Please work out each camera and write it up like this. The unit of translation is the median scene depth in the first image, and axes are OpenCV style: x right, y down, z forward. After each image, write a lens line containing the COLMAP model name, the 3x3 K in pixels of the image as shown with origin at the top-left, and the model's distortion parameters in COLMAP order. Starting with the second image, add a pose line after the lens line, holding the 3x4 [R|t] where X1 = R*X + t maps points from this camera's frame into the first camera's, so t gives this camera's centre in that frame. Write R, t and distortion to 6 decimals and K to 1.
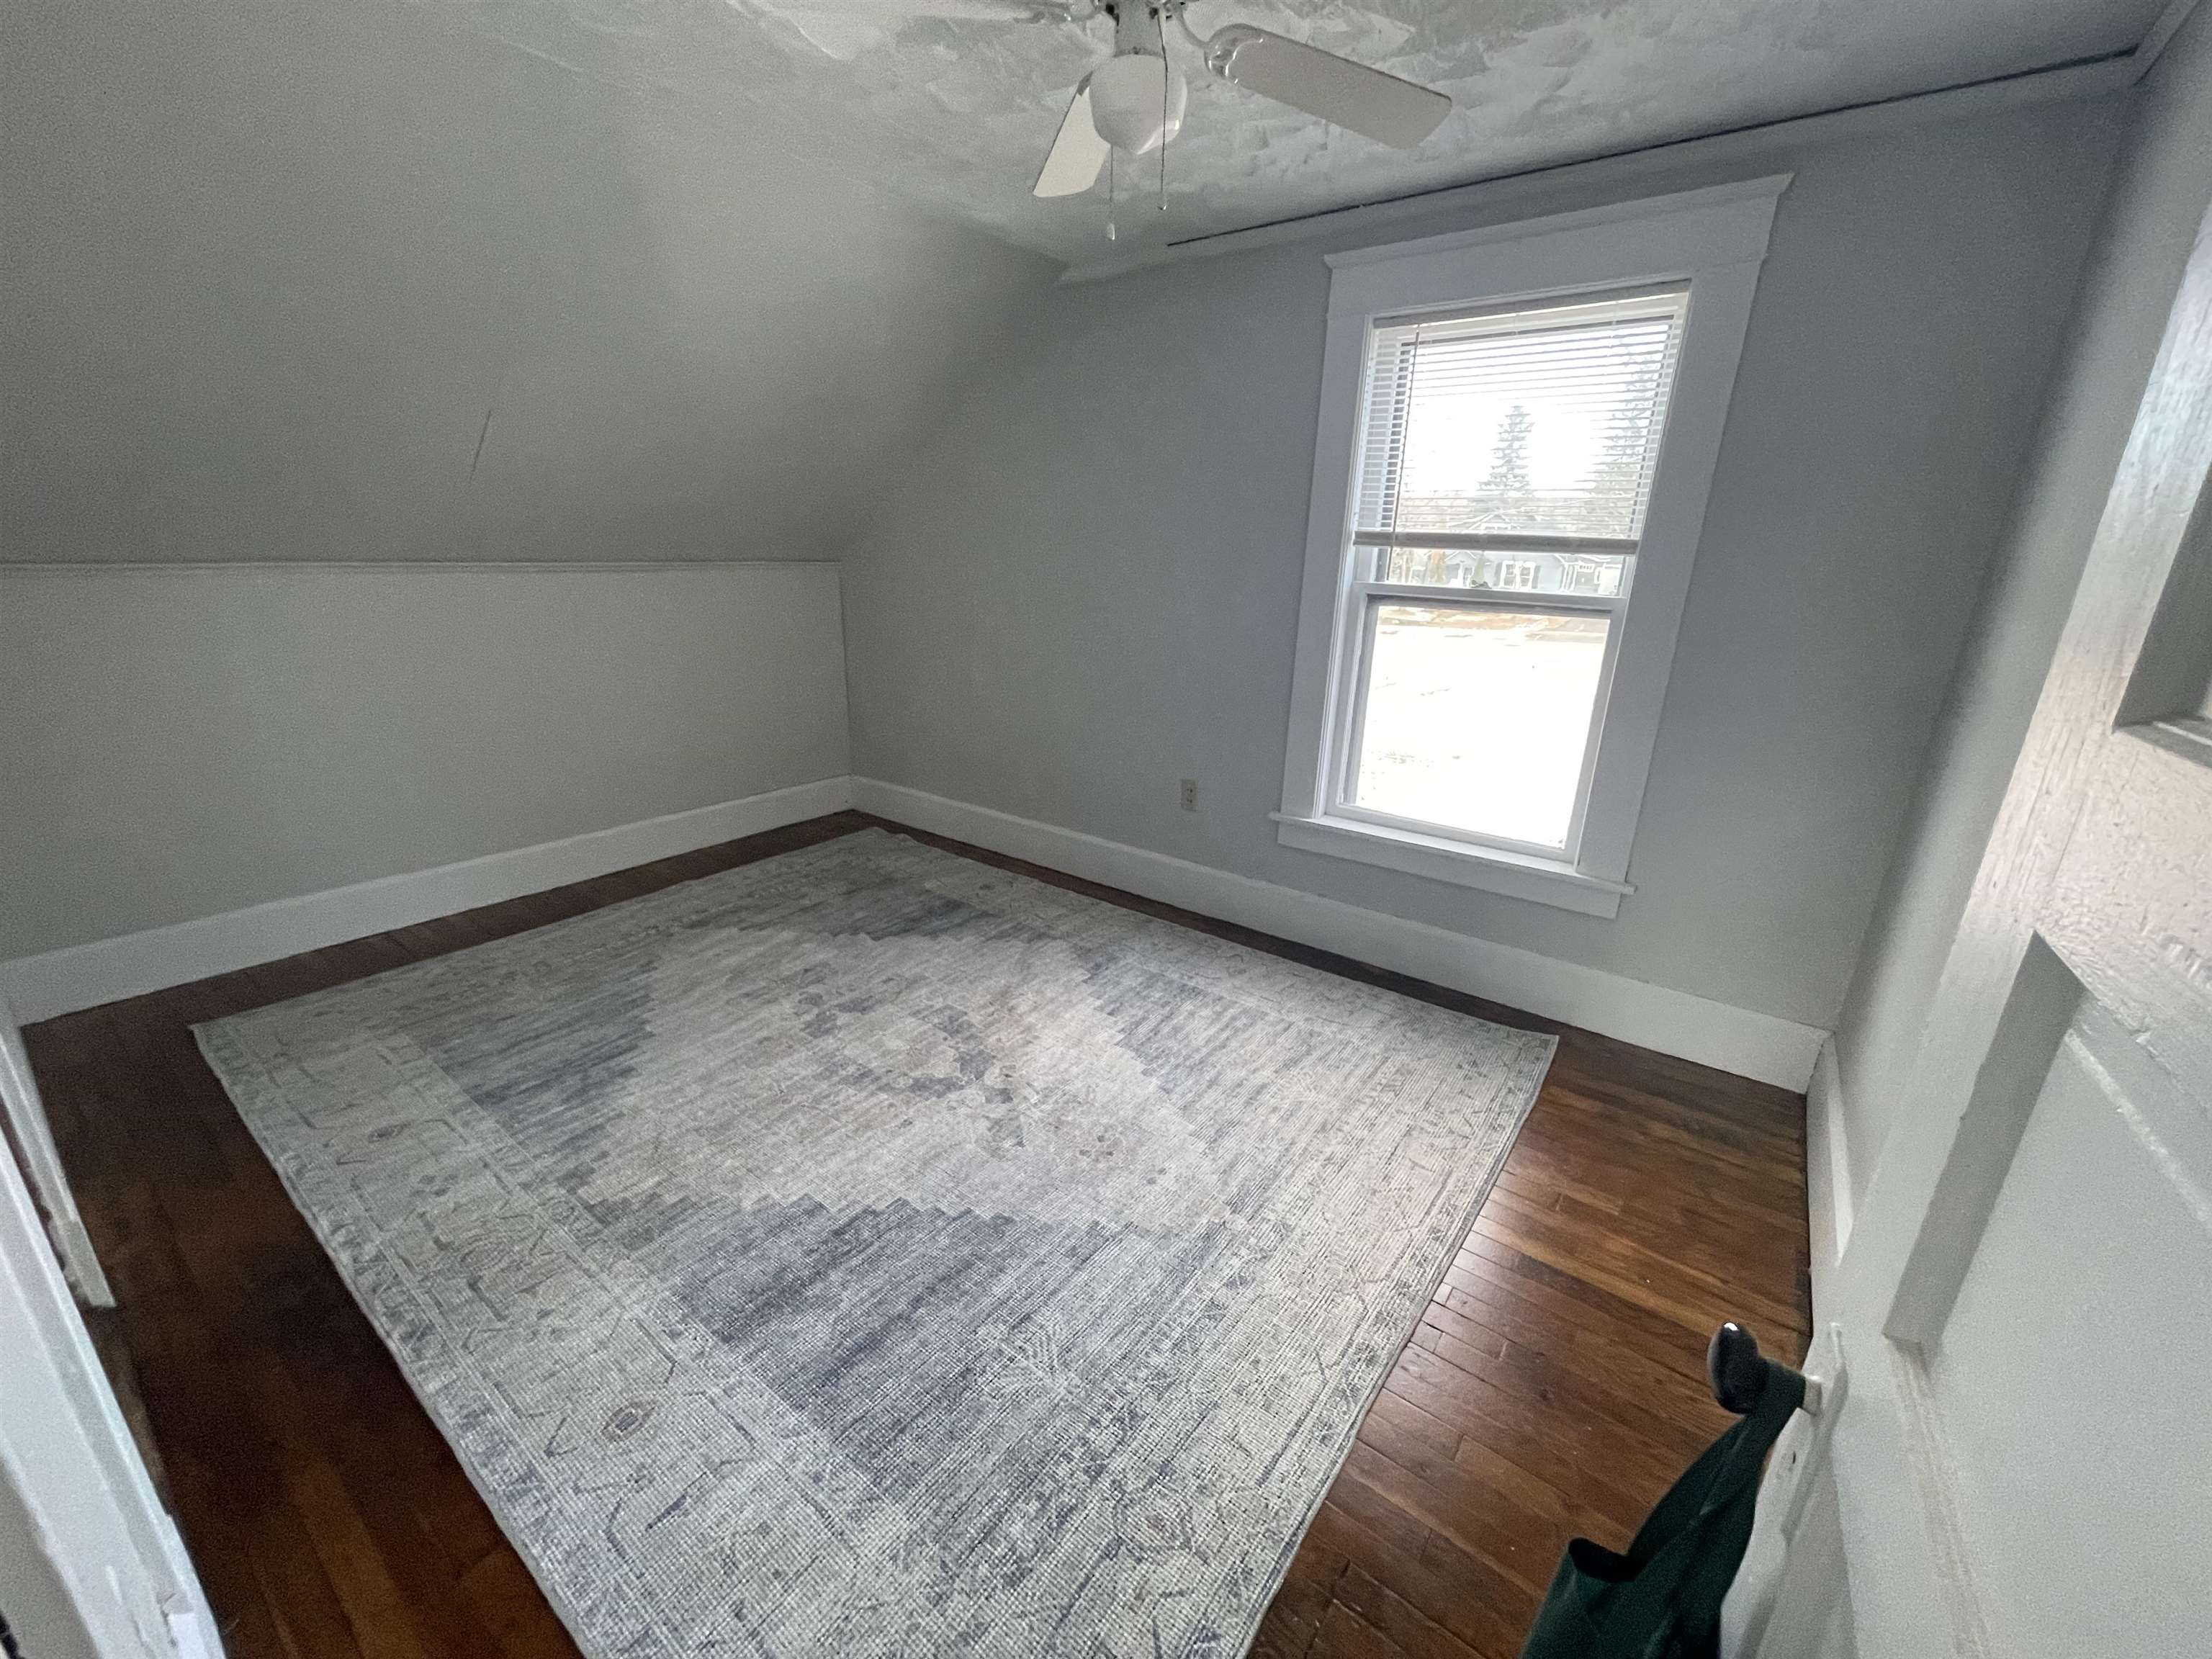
lens RADIAL K [[893.4, 0, 1113.1], [0, 893.4, 833.3], [0, 0, 1]] dist [-0.003744, 0.001045]
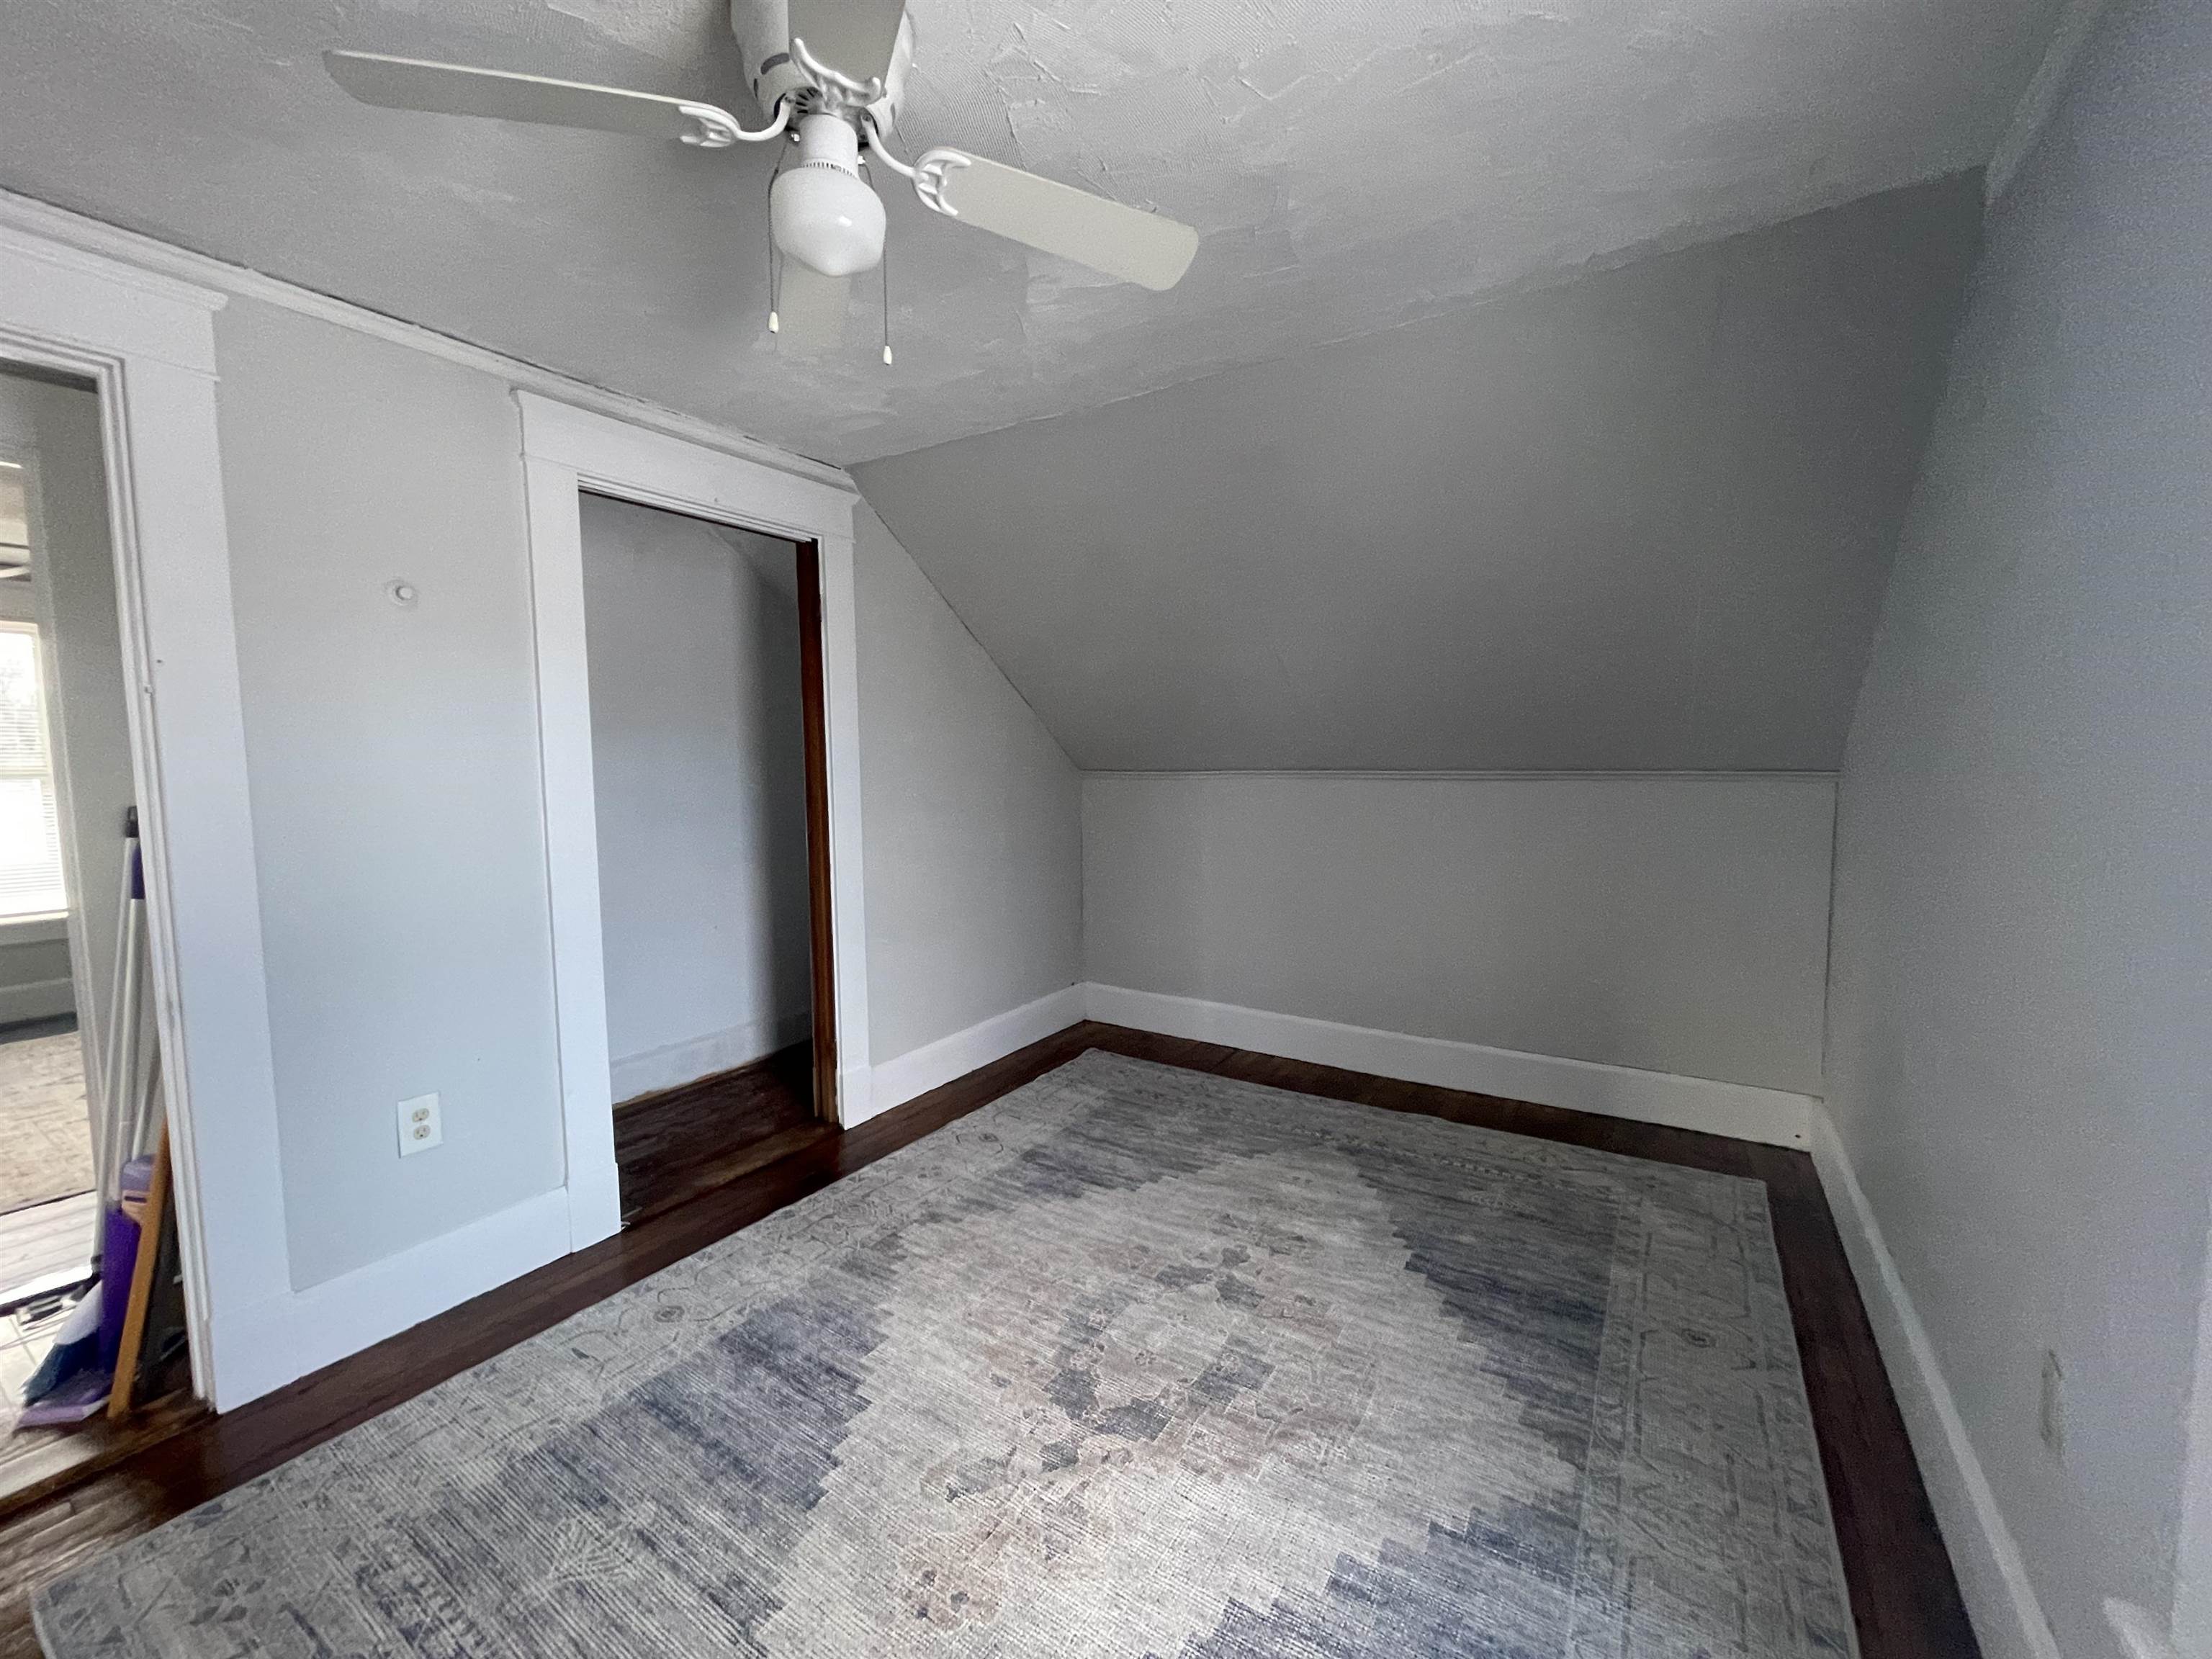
lens RADIAL K [[893.4, 0, 1114.5], [0, 893.4, 827.3], [0, 0, 1]] dist [-0.003744, 0.001045]
pose [[0.060237, 0.047924, -0.997033, 0.496023], [-0.301124, 0.953185, 0.027623, -0.197558], [0.951681, 0.298566, 0.071848, 0.723308]]
